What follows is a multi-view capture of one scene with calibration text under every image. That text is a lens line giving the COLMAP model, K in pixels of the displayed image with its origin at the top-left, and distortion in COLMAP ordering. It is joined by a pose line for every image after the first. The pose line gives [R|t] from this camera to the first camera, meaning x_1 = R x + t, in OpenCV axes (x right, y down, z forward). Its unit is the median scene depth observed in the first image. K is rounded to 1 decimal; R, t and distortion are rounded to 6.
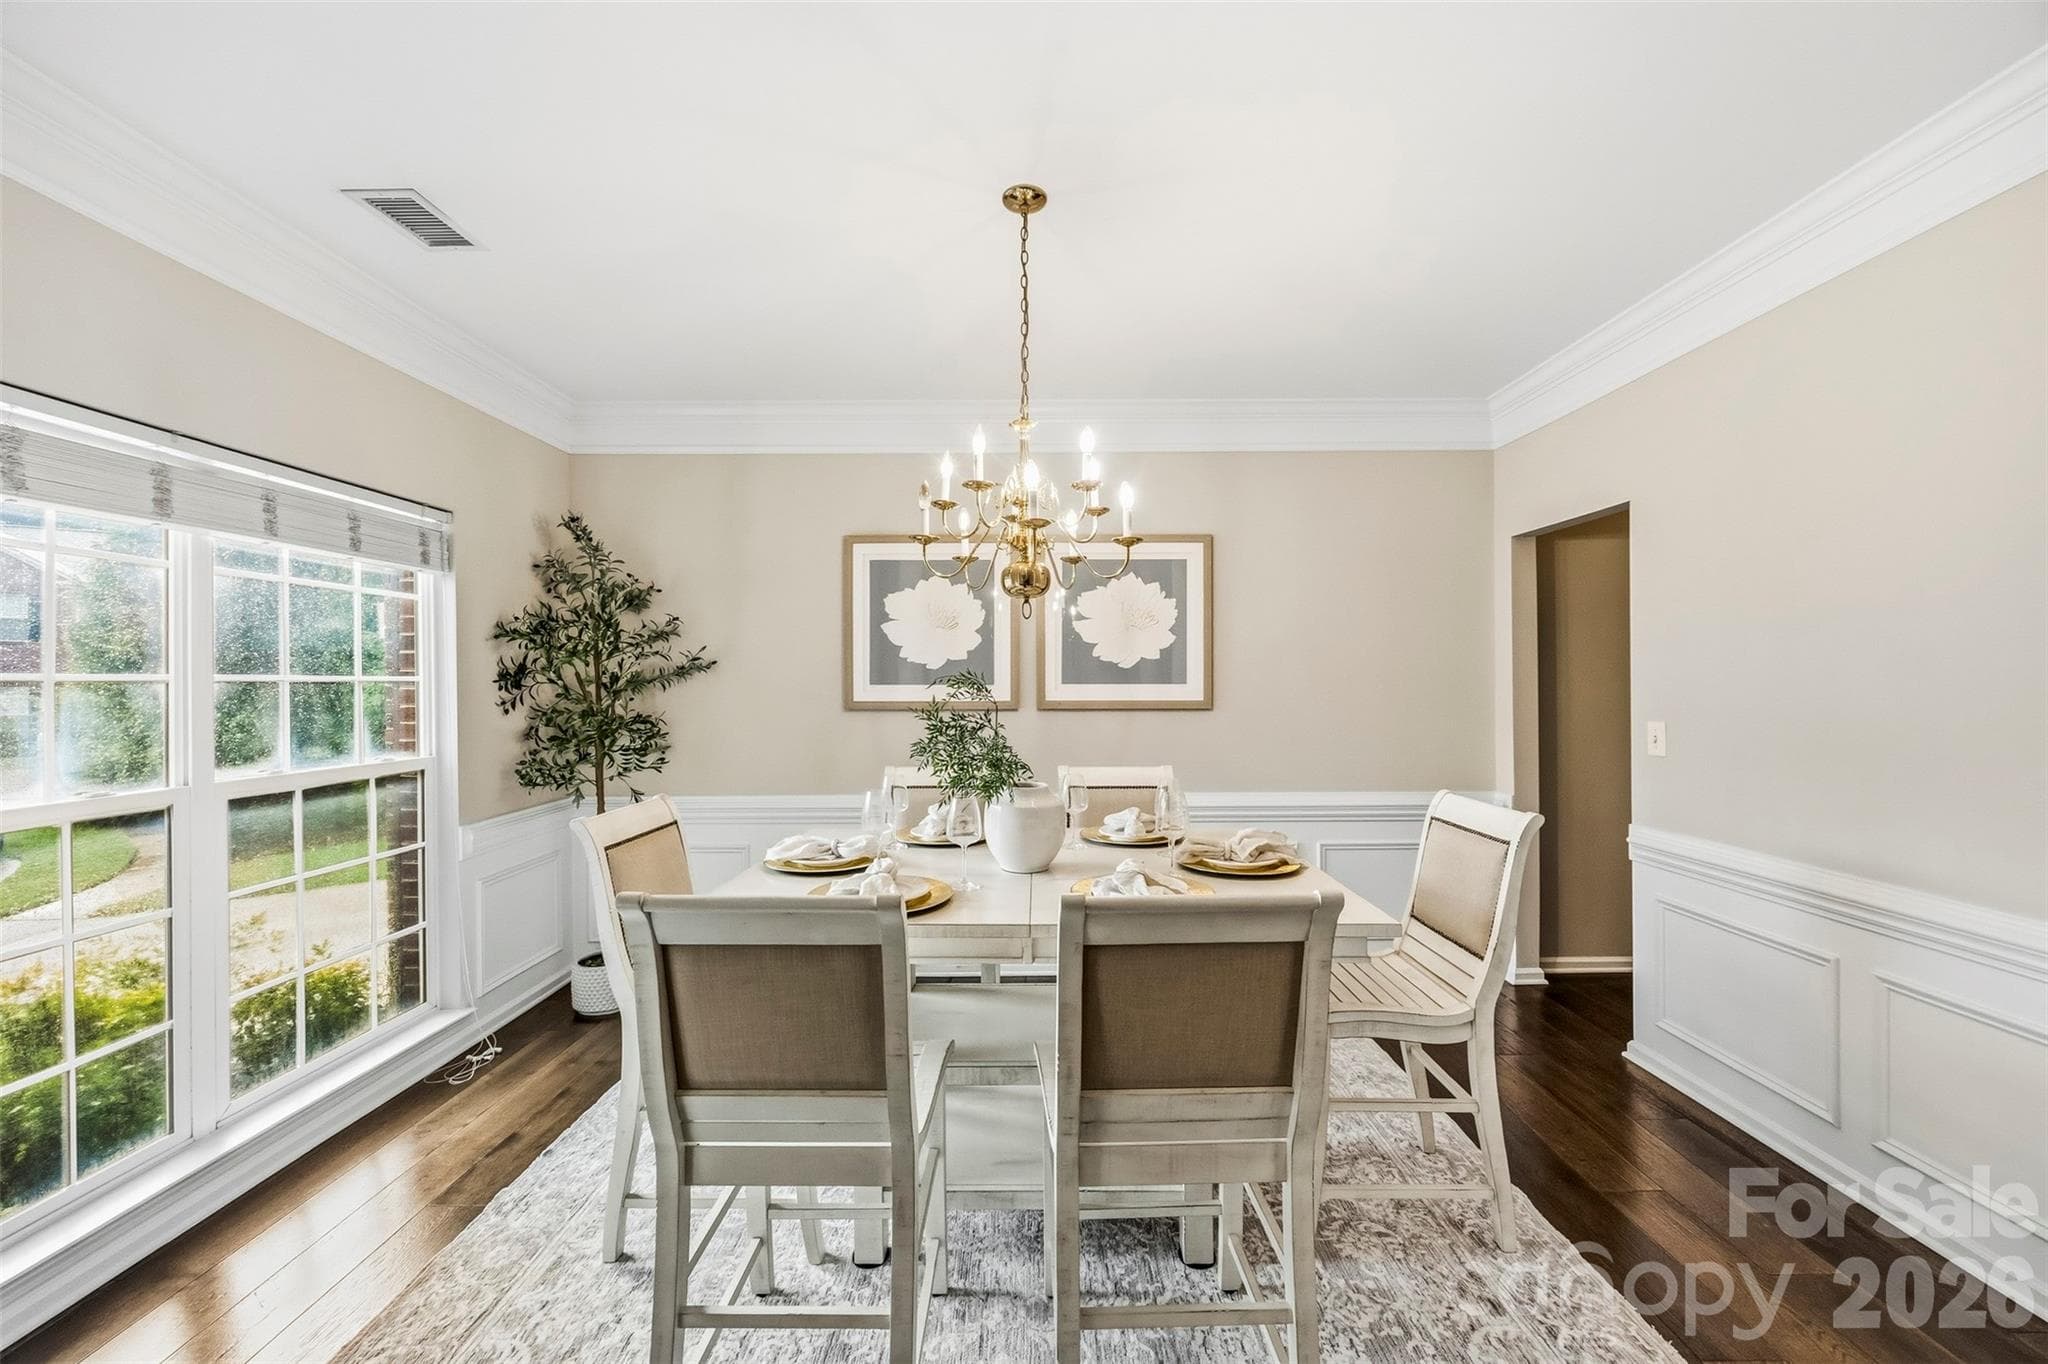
lens RADIAL K [[795.2, 0, 1022.1], [0, 795.2, 666.0], [0, 0, 1]] dist [-0.002308, -0.000101]
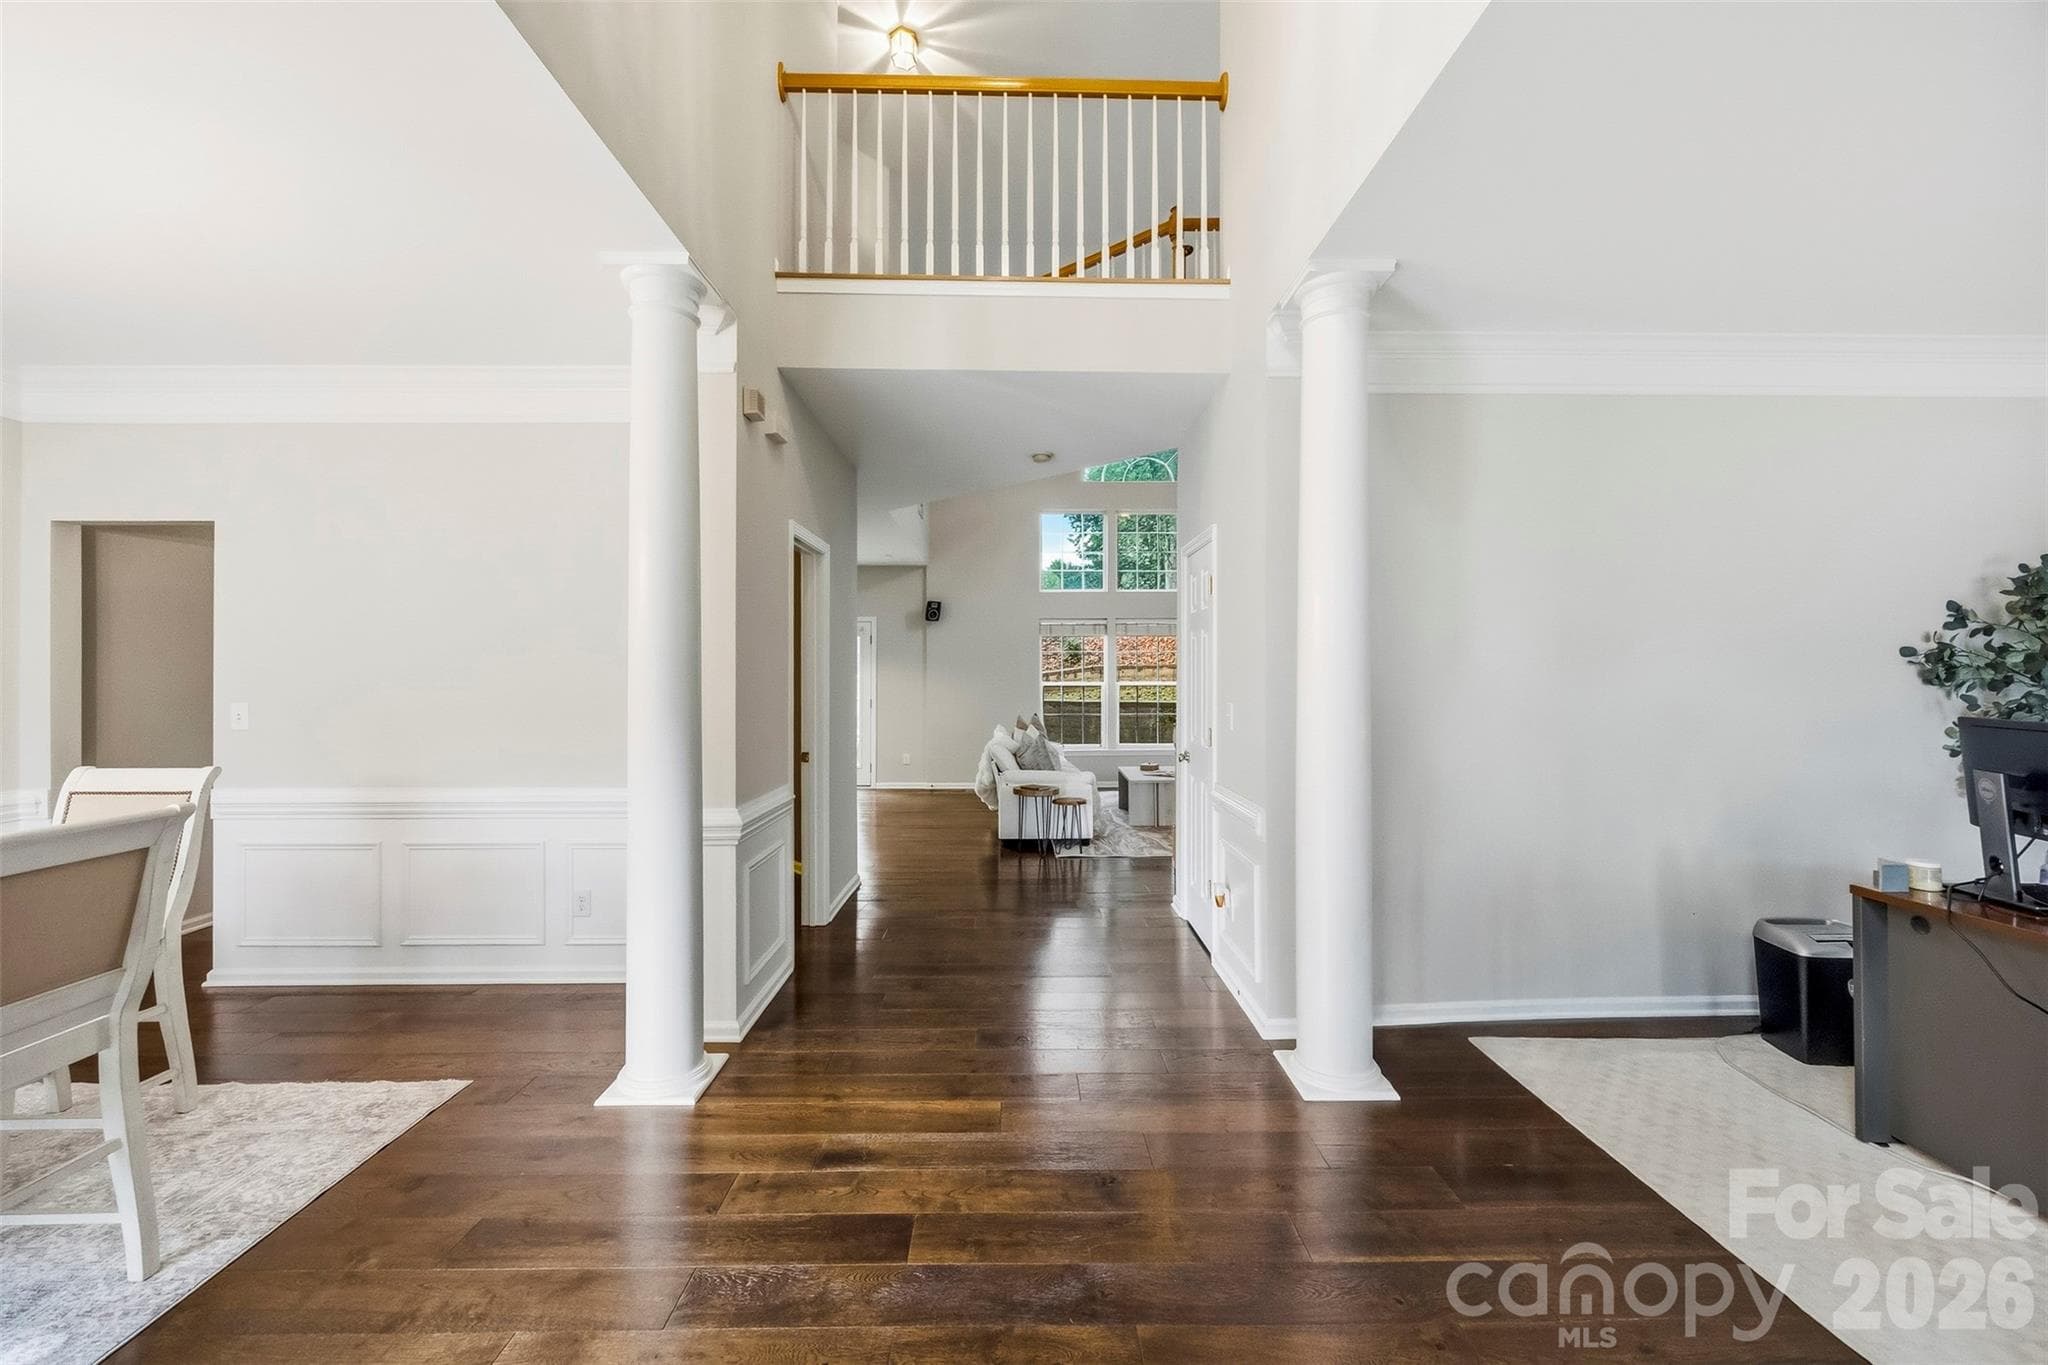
lens RADIAL K [[795.2, 0, 1024.5], [0, 795.2, 668.6], [0, 0, 1]] dist [-0.002308, -0.000101]
pose [[-0.011095, 0.012101, 0.999865, -0.461487], [-0.009546, 0.999880, -0.012207, 0.019767], [-0.999893, -0.009680, -0.010979, -0.216782]]
